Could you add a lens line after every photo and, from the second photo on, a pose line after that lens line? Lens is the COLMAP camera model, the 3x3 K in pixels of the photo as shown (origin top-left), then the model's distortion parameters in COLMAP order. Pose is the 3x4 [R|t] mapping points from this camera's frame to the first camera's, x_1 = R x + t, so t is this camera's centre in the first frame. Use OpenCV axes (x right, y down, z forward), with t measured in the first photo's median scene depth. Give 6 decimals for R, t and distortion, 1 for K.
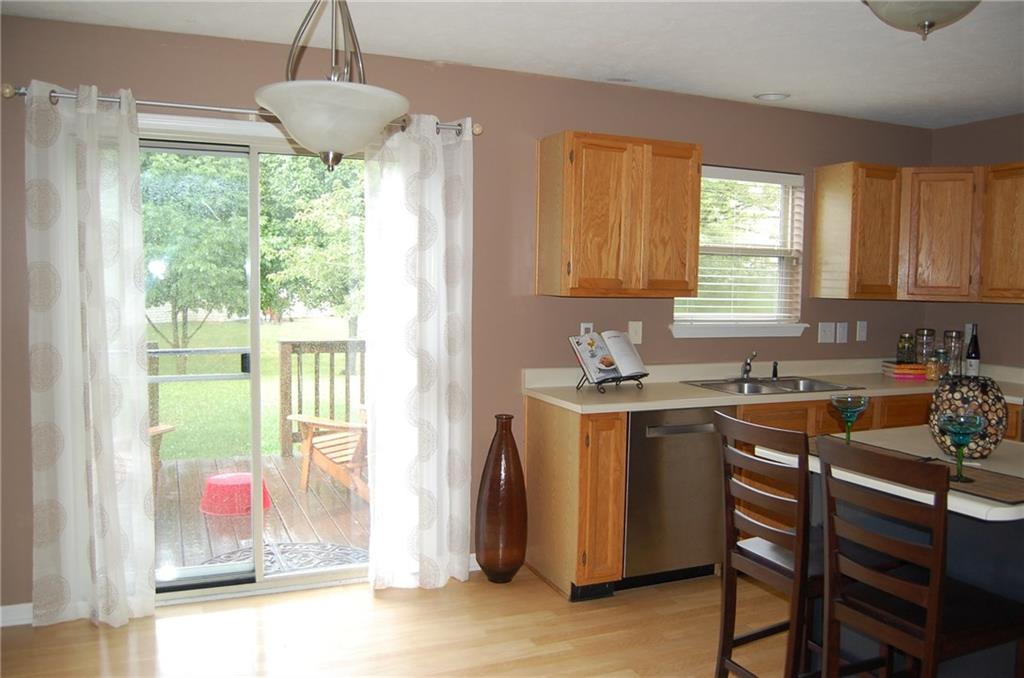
lens RADIAL K [[824.7, 0, 523.3], [0, 824.7, 342.0], [0, 0, 1]] dist [-0.090135, 0.031212]
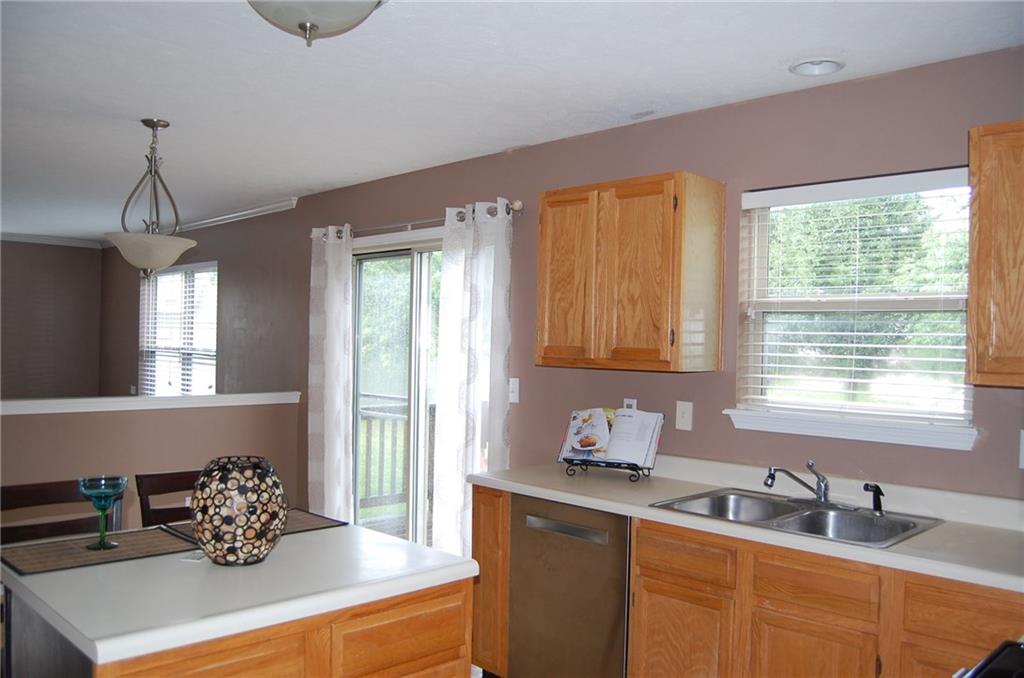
lens RADIAL K [[850.8, 0, 524.4], [0, 850.8, 341.2], [0, 0, 1]] dist [-0.091634, 0.038079]
pose [[0.354553, -0.008333, -0.934999, 0.899740], [-0.081989, 0.995832, -0.039966, -0.039897], [0.931434, 0.090829, 0.352392, 0.599112]]
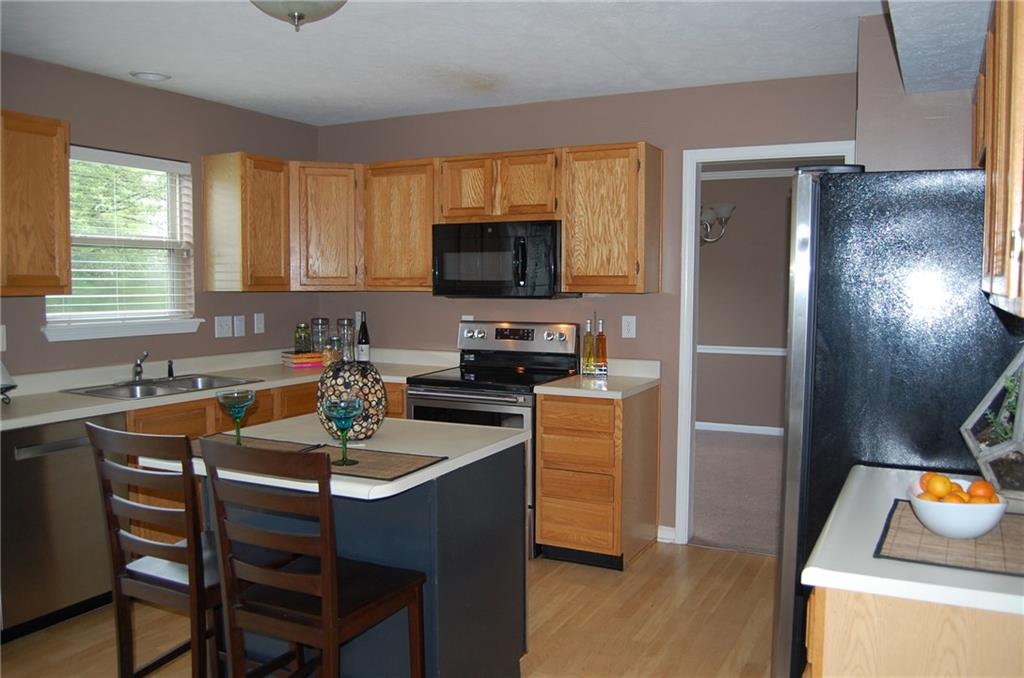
lens RADIAL K [[824.7, 0, 523.3], [0, 824.7, 342.0], [0, 0, 1]] dist [-0.090135, 0.031212]
pose [[0.770538, -0.060671, 0.634500, 0.034555], [0.056477, 0.998043, 0.026847, 0.000960], [-0.634887, 0.015148, 0.772456, 0.023841]]
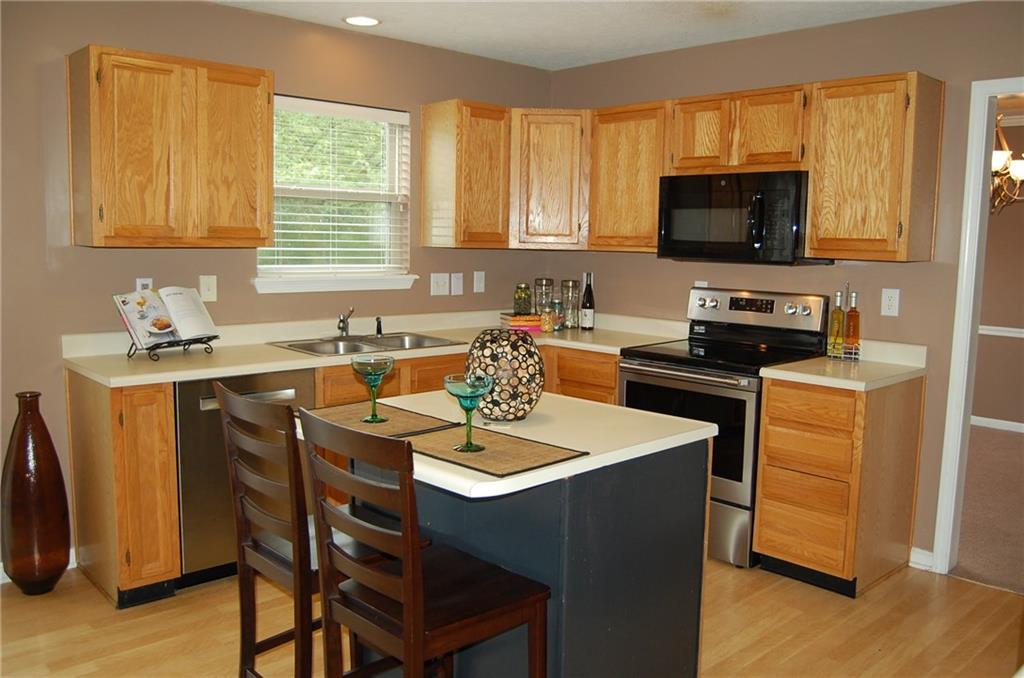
lens RADIAL K [[850.8, 0, 524.4], [0, 850.8, 341.2], [0, 0, 1]] dist [-0.091634, 0.038079]
pose [[0.940819, -0.038051, 0.336765, 0.158873], [0.020214, 0.998208, 0.056314, 0.000987], [-0.338305, -0.046173, 0.939903, 0.057993]]
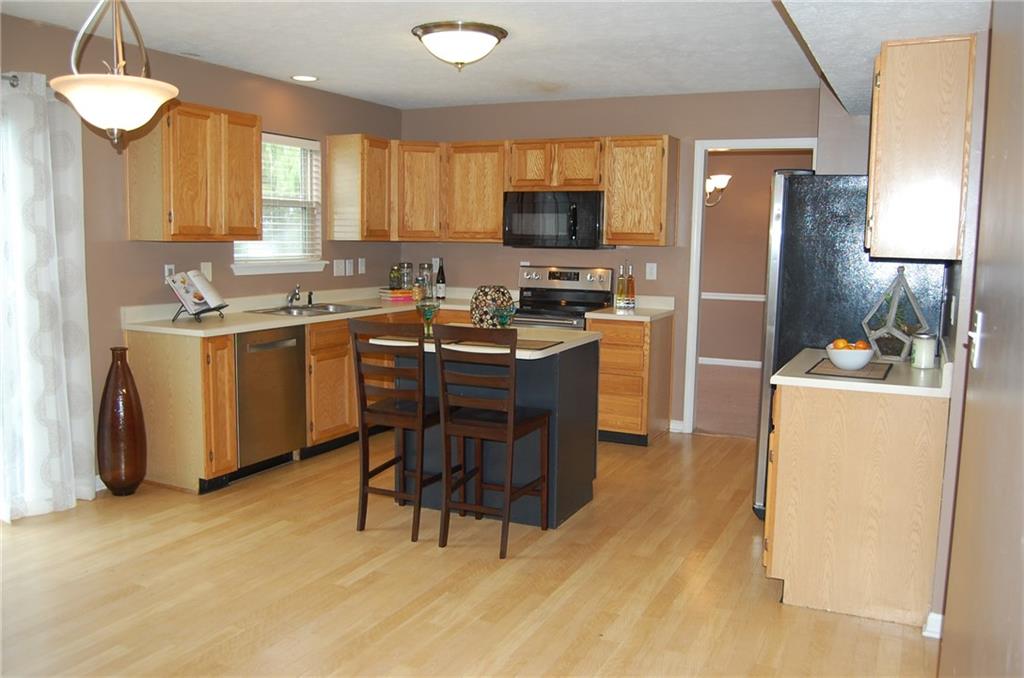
lens RADIAL K [[850.8, 0, 524.4], [0, 850.8, 341.2], [0, 0, 1]] dist [-0.091634, 0.038079]
pose [[0.753287, -0.084214, 0.652278, -0.333033], [0.043656, 0.995984, 0.078173, 0.014148], [-0.656242, -0.030411, 0.753938, -0.218083]]
